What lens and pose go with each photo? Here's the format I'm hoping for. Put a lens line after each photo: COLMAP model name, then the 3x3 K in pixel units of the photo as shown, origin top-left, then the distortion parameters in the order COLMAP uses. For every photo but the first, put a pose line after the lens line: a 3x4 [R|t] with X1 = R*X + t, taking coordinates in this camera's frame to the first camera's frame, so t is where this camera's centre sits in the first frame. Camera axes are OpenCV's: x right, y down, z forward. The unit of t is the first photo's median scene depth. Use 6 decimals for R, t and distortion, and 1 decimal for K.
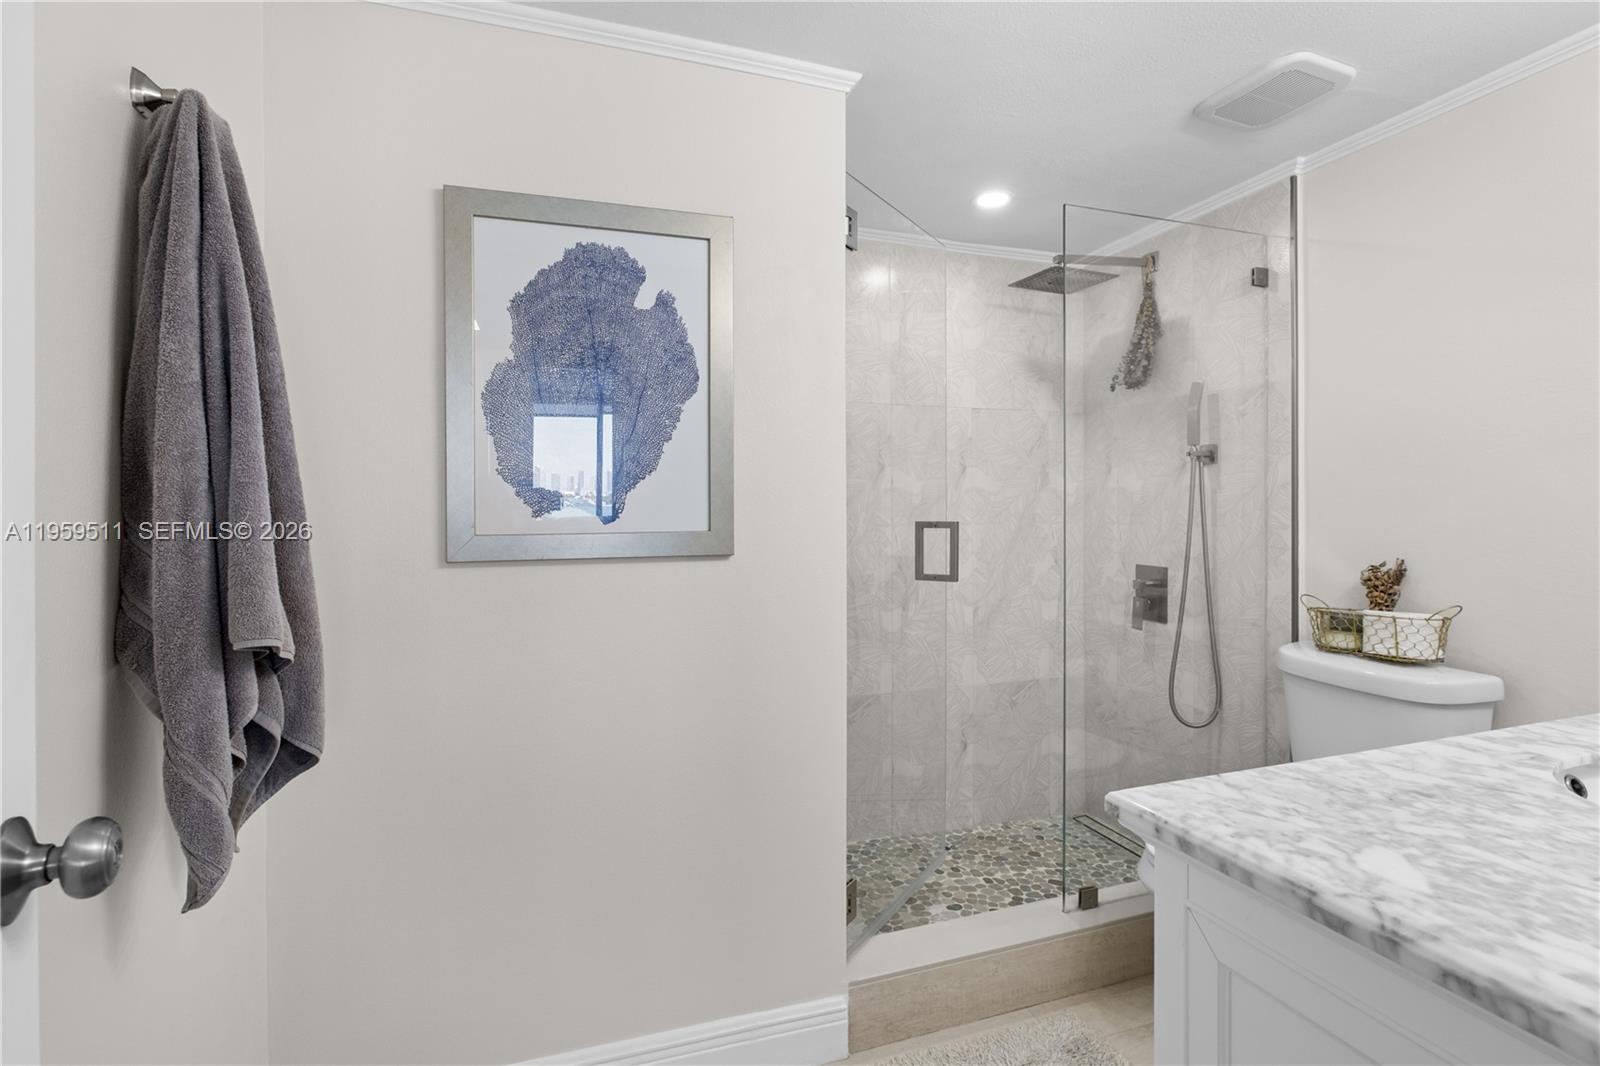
lens RADIAL K [[740.3, 0, 826.8], [0, 740.3, 520.7], [0, 0, 1]] dist [-0.010928, 0.001618]
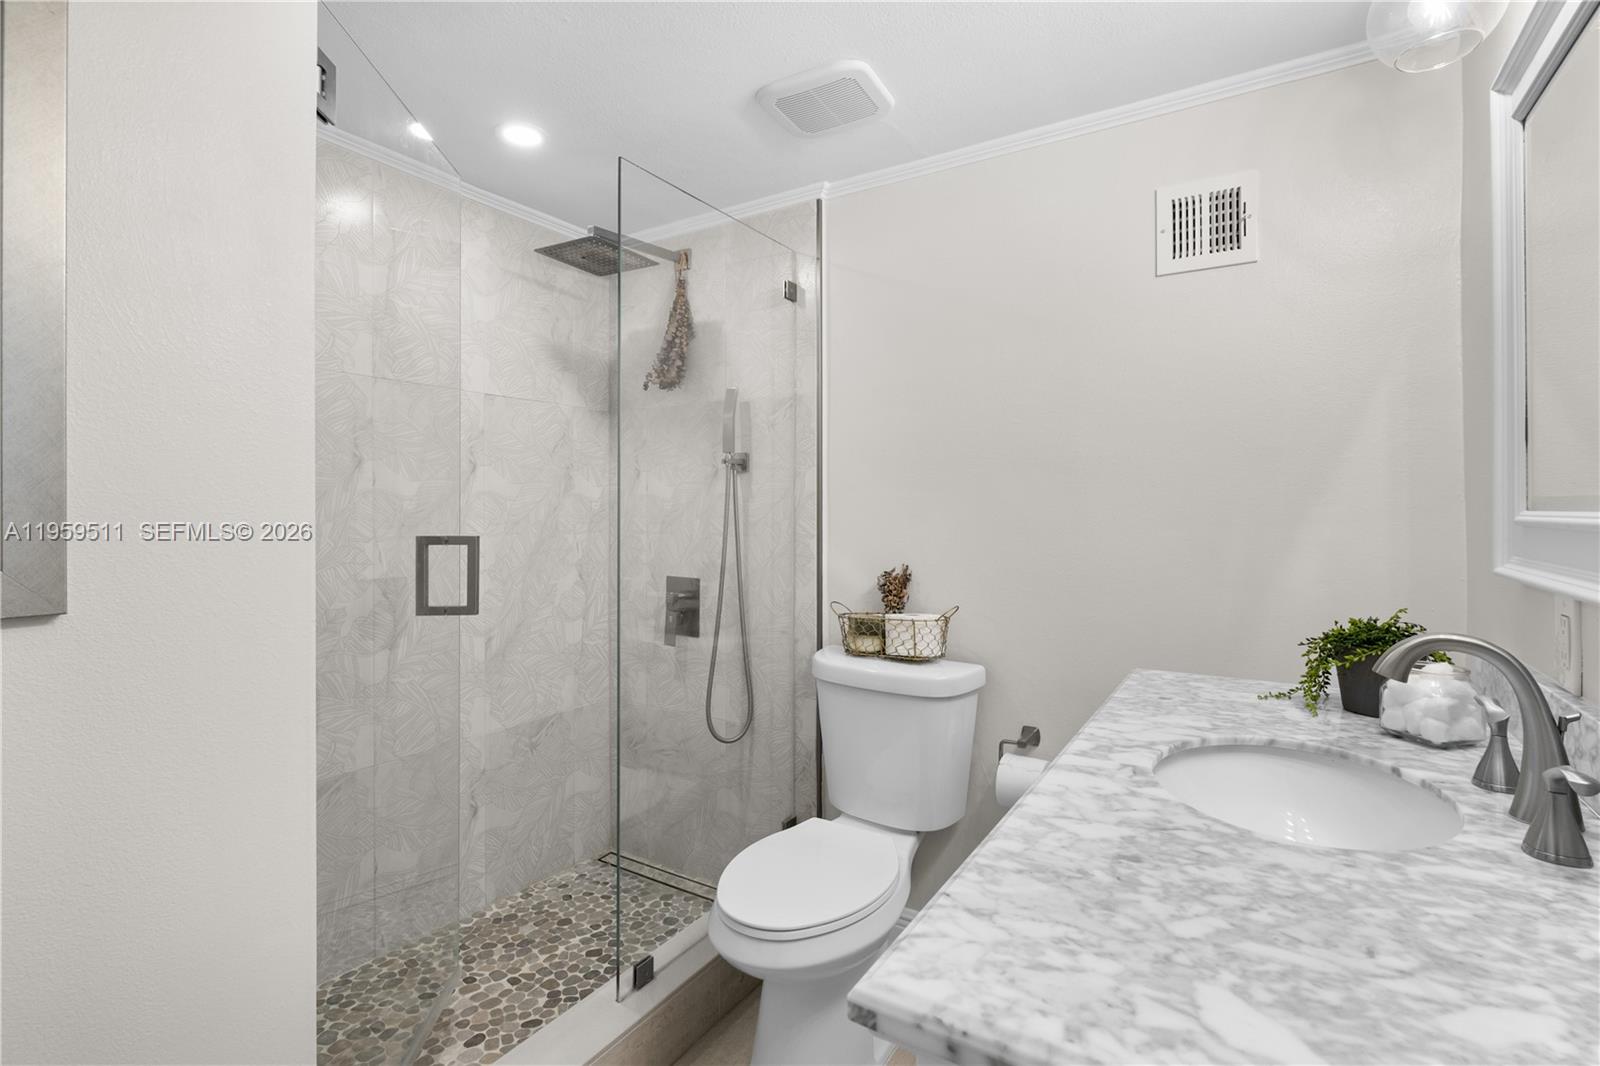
lens RADIAL K [[740.3, 0, 795.0], [0, 740.3, 515.7], [0, 0, 1]] dist [-0.010928, 0.001618]
pose [[0.805949, 0.002194, 0.591981, -0.010958], [0.004322, 0.999945, -0.009590, -0.010101], [-0.591970, 0.010288, 0.805895, 0.173873]]
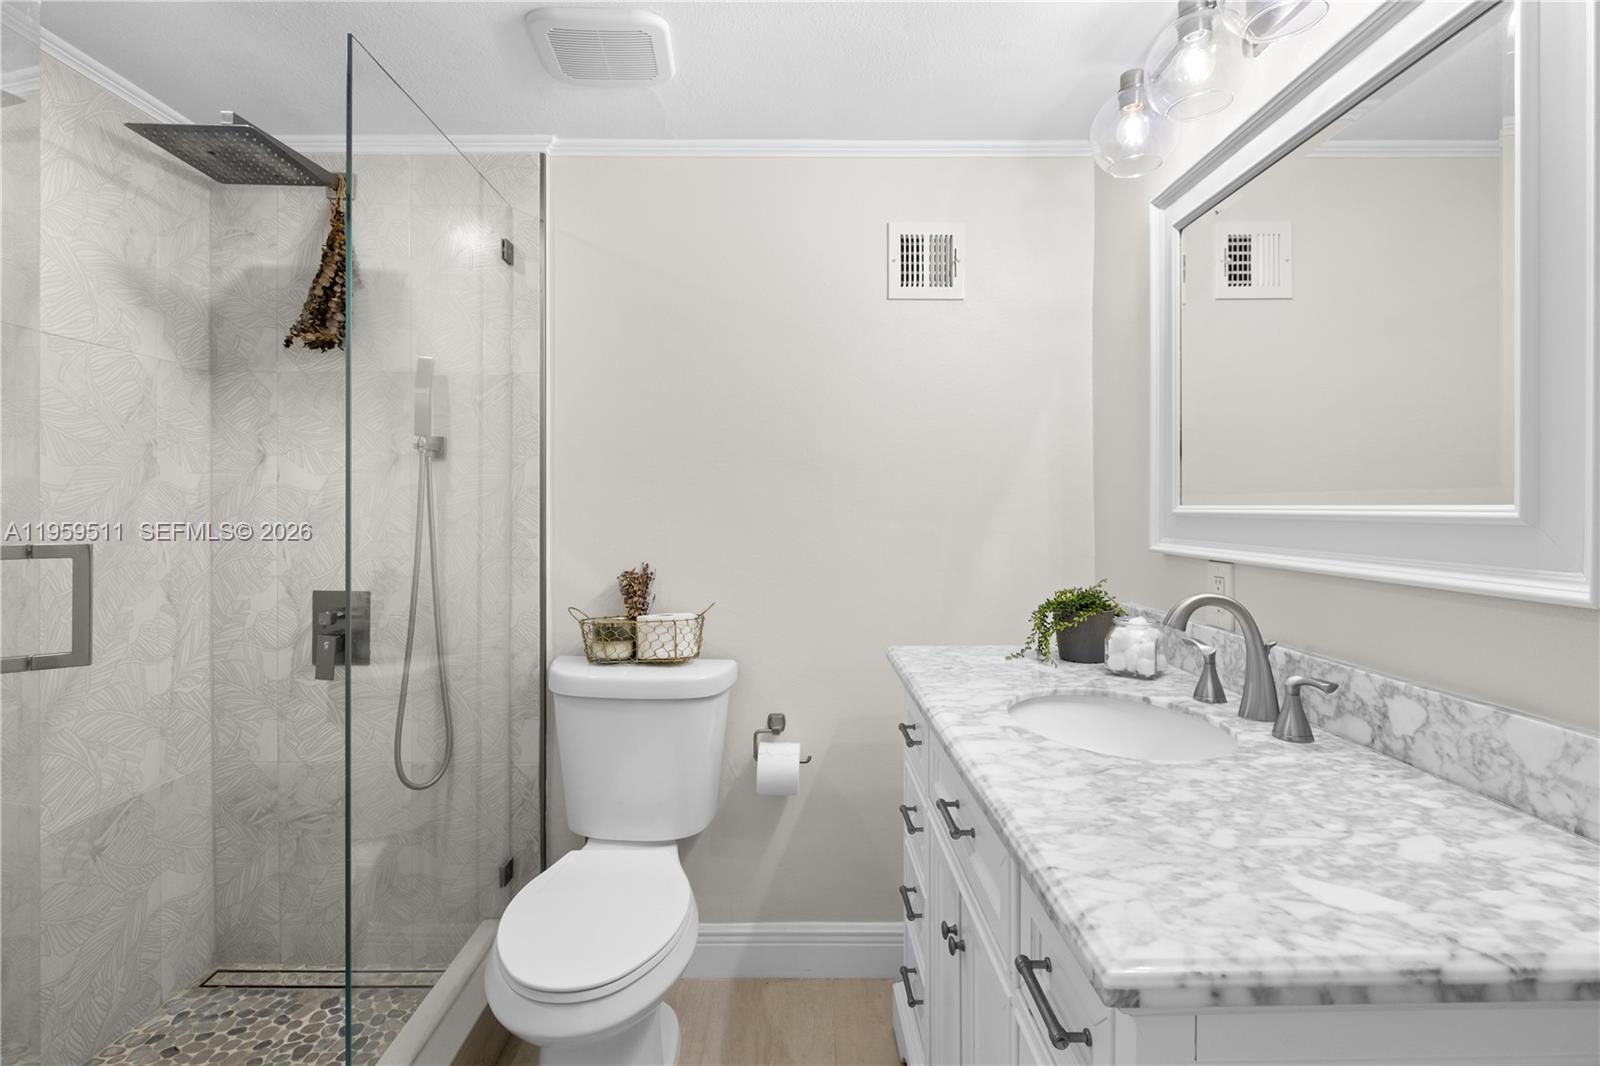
lens RADIAL K [[740.3, 0, 818.0], [0, 740.3, 517.8], [0, 0, 1]] dist [-0.010928, 0.001618]
pose [[0.359876, -0.006166, 0.932980, -0.100251], [0.012661, 0.999918, 0.001724, -0.009998], [-0.932914, 0.011192, 0.359925, 0.336849]]
